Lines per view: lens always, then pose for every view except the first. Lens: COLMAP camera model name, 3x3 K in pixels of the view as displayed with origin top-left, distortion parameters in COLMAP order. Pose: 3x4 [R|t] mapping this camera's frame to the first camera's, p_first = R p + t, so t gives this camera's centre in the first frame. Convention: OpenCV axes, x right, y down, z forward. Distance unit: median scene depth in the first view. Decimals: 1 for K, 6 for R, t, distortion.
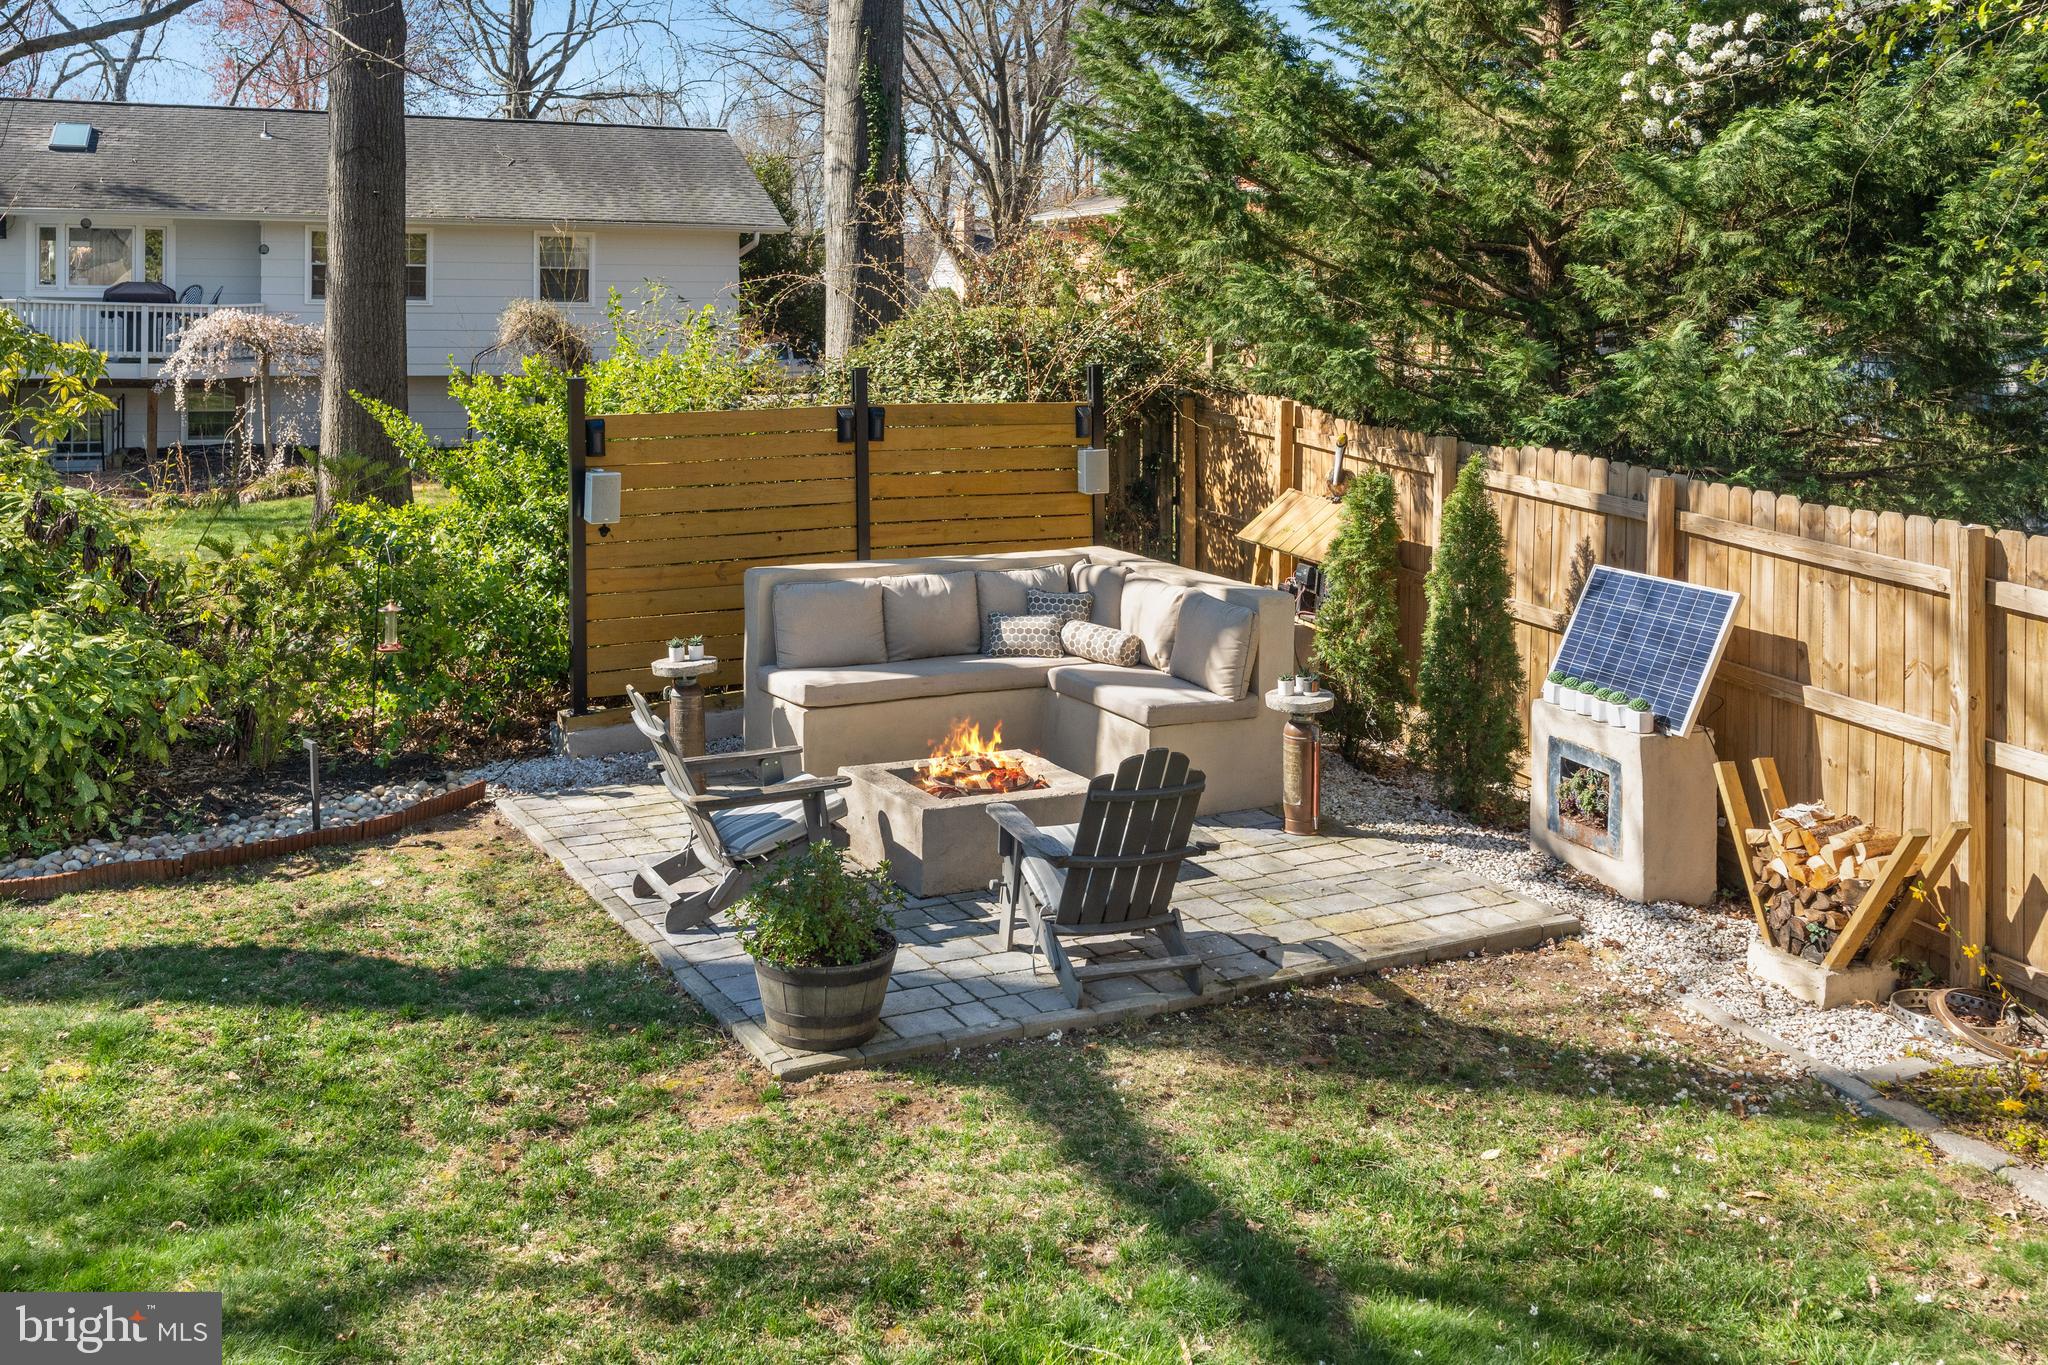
lens RADIAL K [[1941.0, 0, 1020.7], [0, 1941.0, 322.2], [0, 0, 1]] dist [0.001861, 0.017736]
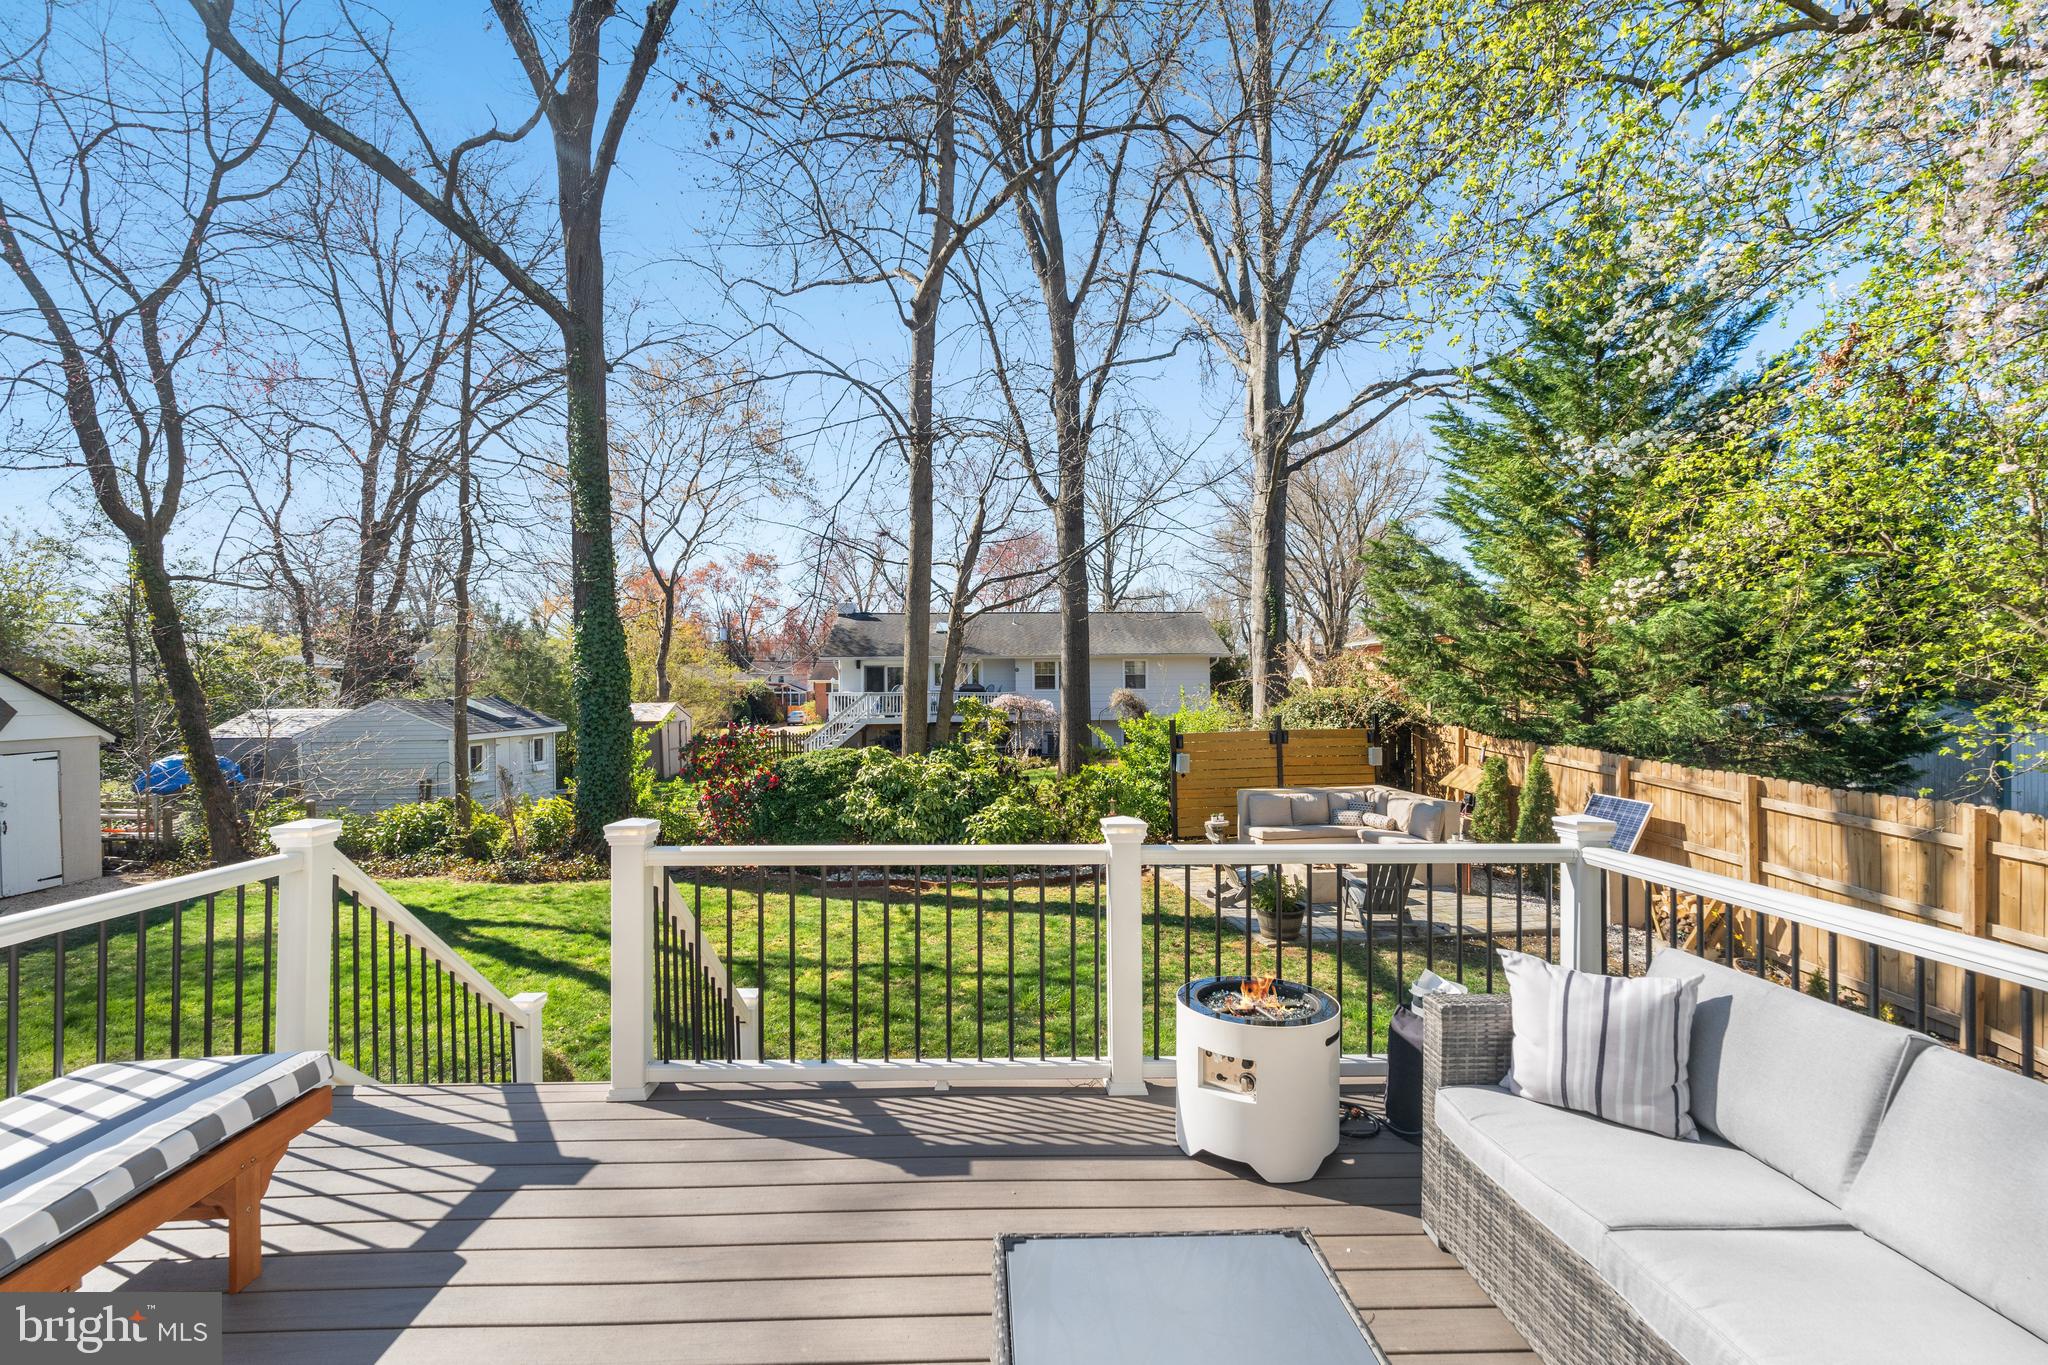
lens RADIAL K [[907.9, 0, 1013.0], [0, 907.9, 686.5], [0, 0, 1]] dist [-0.010065, -0.000359]
pose [[0.941044, -0.017009, -0.337855, -0.005896], [0.013754, 0.999833, -0.012027, -0.005677], [0.338004, 0.006671, 0.941121, -0.272524]]
